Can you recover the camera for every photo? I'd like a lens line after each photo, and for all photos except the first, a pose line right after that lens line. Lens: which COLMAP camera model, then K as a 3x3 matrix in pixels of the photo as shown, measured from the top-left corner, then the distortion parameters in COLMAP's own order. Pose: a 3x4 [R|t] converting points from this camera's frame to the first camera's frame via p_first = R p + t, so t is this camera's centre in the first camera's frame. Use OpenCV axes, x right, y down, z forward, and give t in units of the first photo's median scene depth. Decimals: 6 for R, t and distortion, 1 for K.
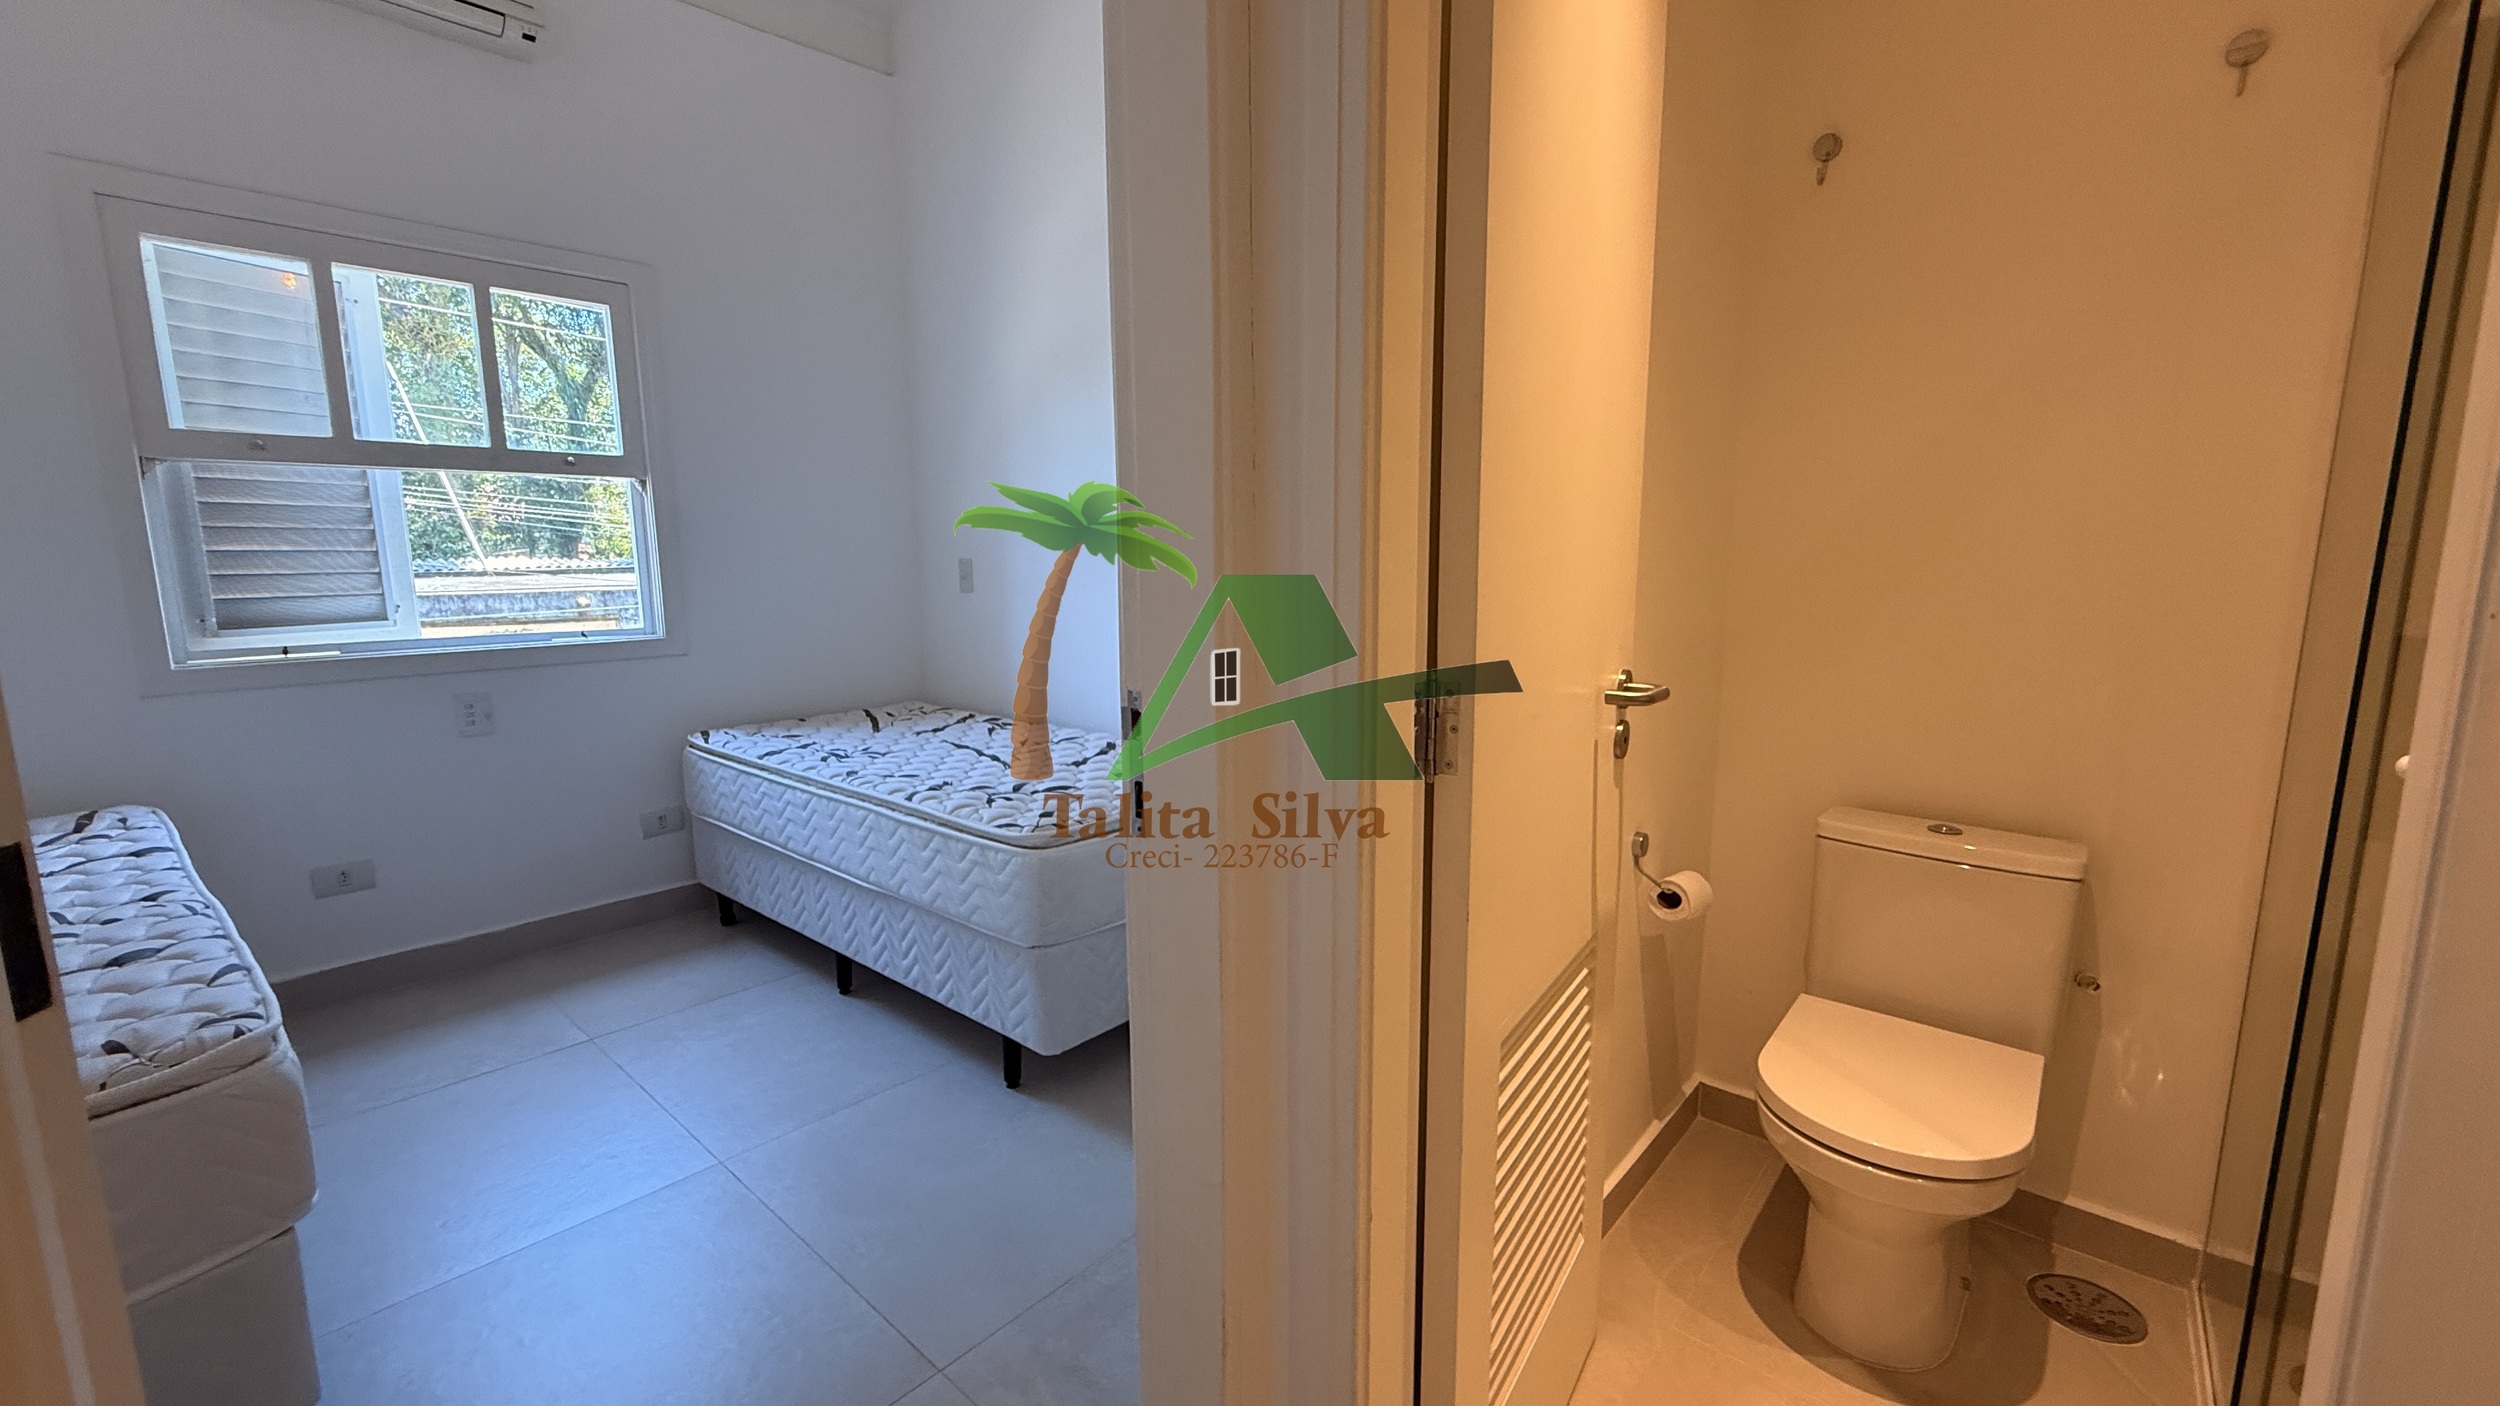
lens RADIAL K [[1002.8, 0, 1253.6], [0, 1002.8, 710.3], [0, 0, 1]] dist [-0.001803, 0.000681]
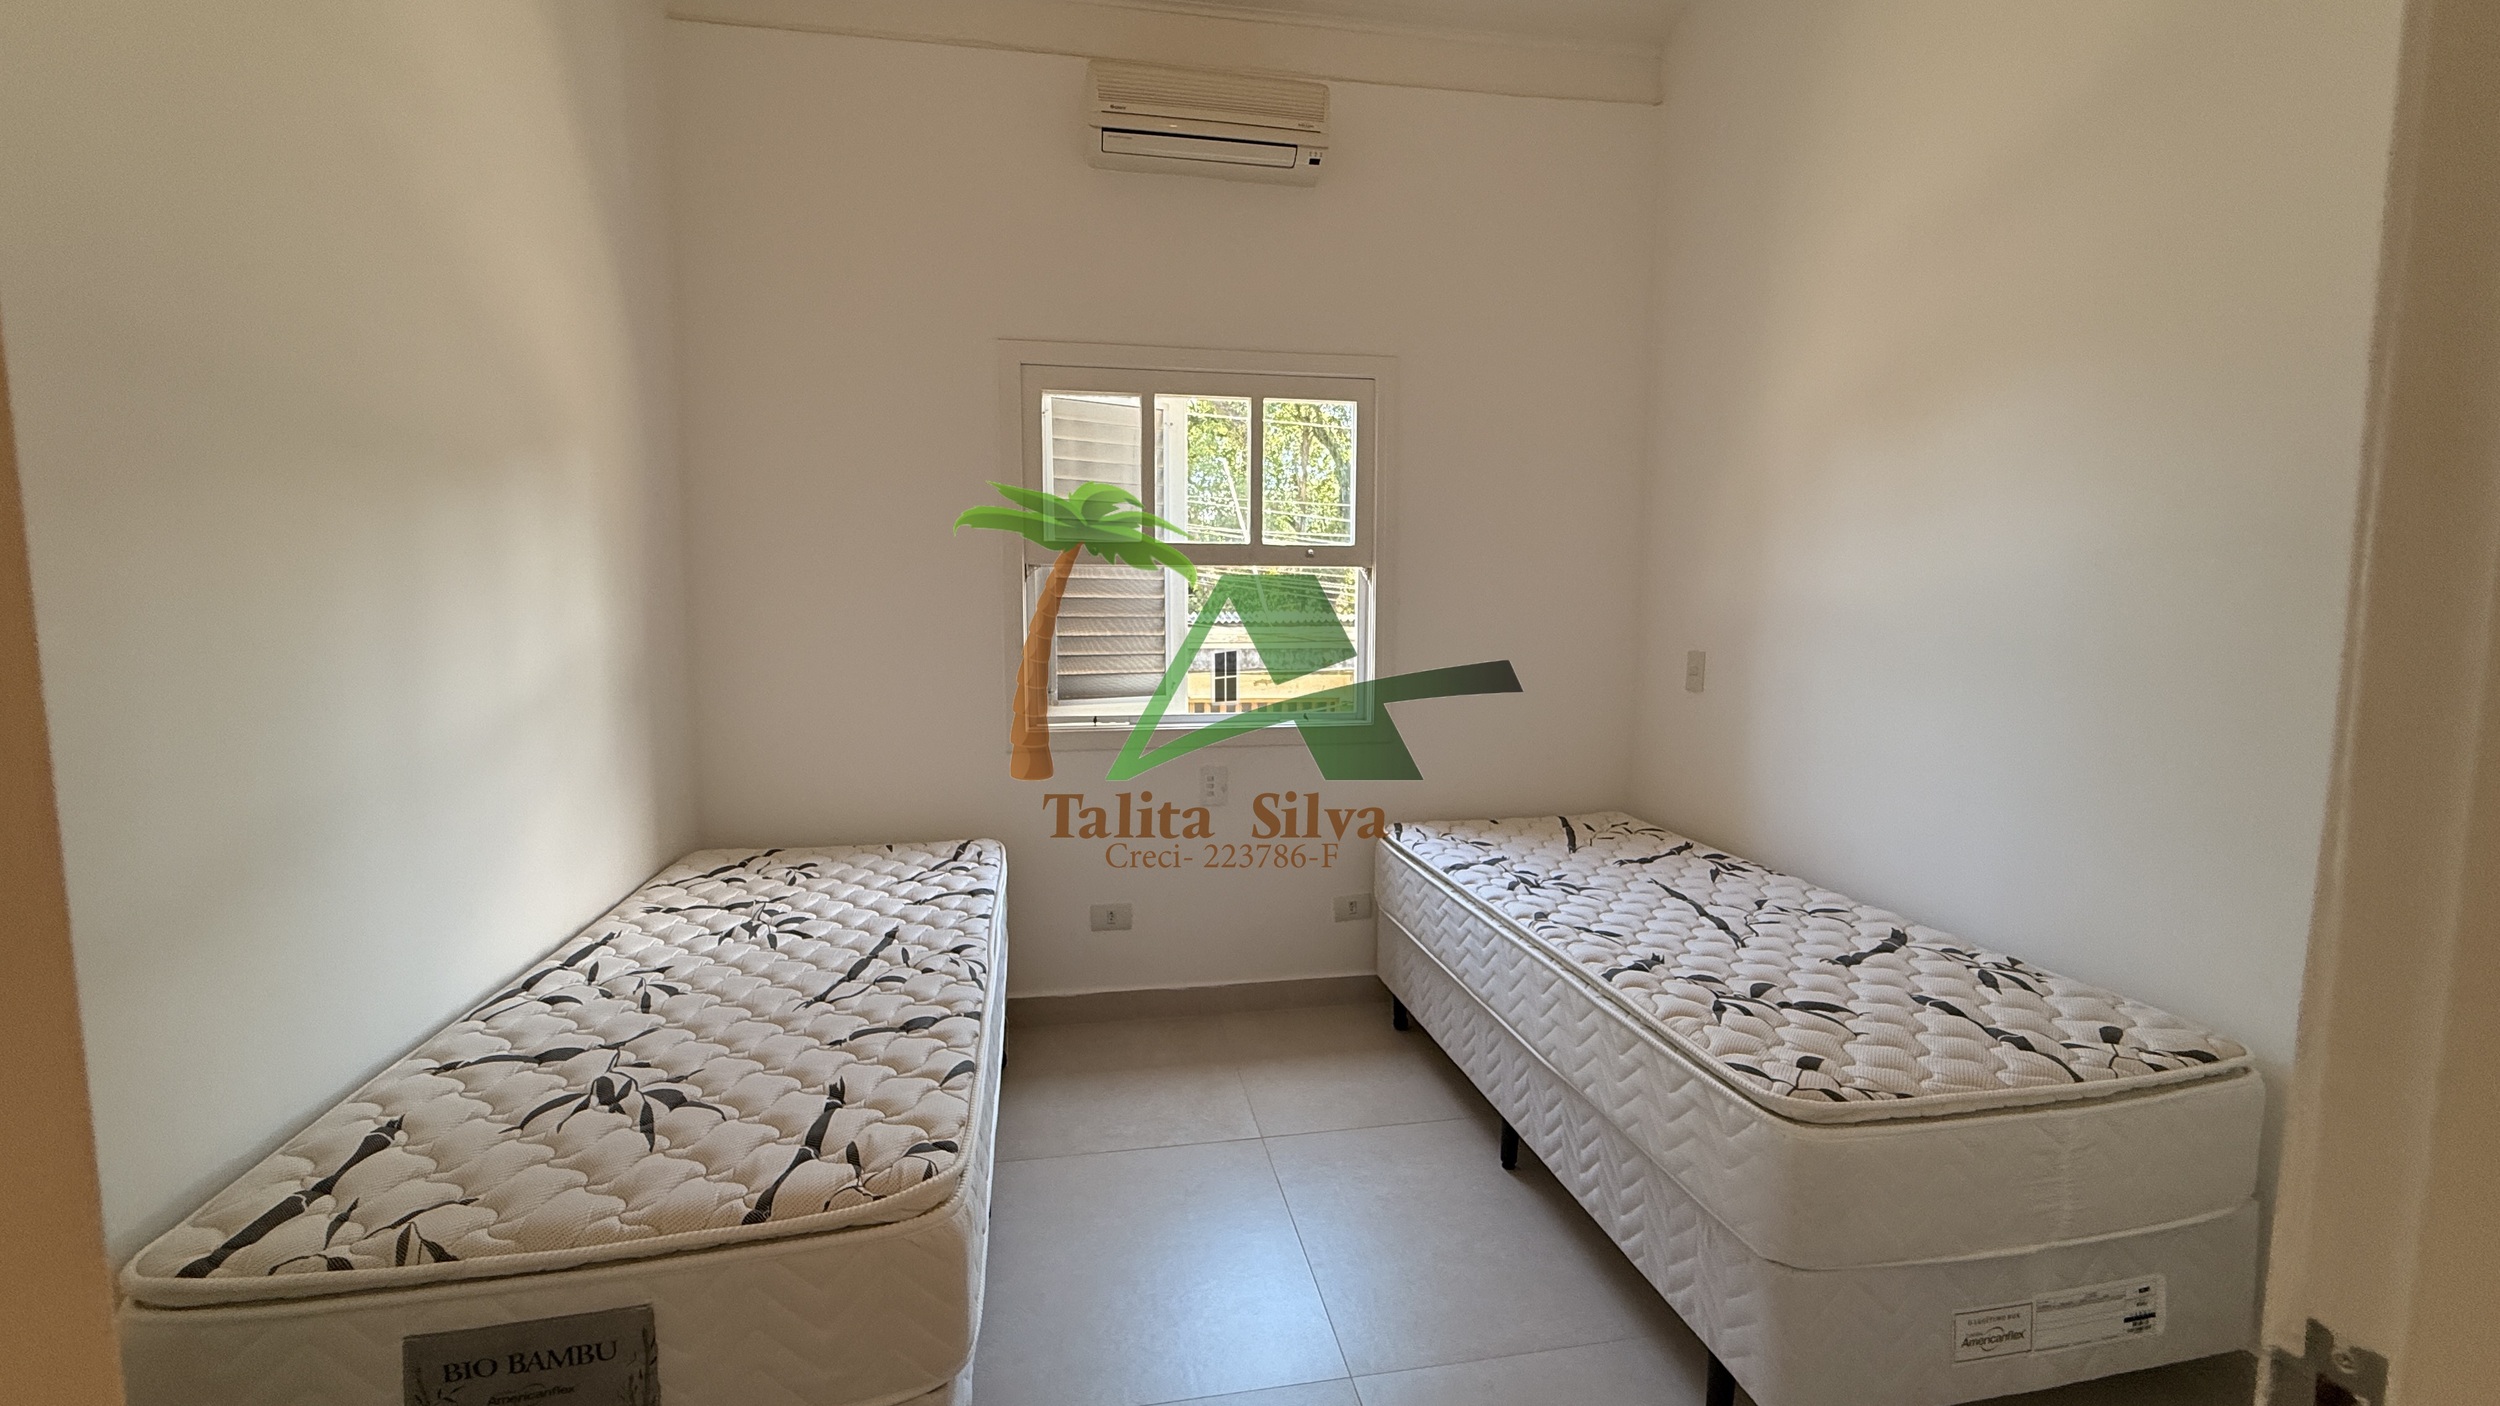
lens RADIAL K [[1002.8, 0, 1255.1], [0, 1002.8, 702.2], [0, 0, 1]] dist [-0.001803, 0.000681]
pose [[0.783825, 0.066258, -0.617437, -0.079535], [-0.102394, 0.994472, -0.023269, -0.071112], [0.612482, 0.081460, 0.786276, 0.172886]]
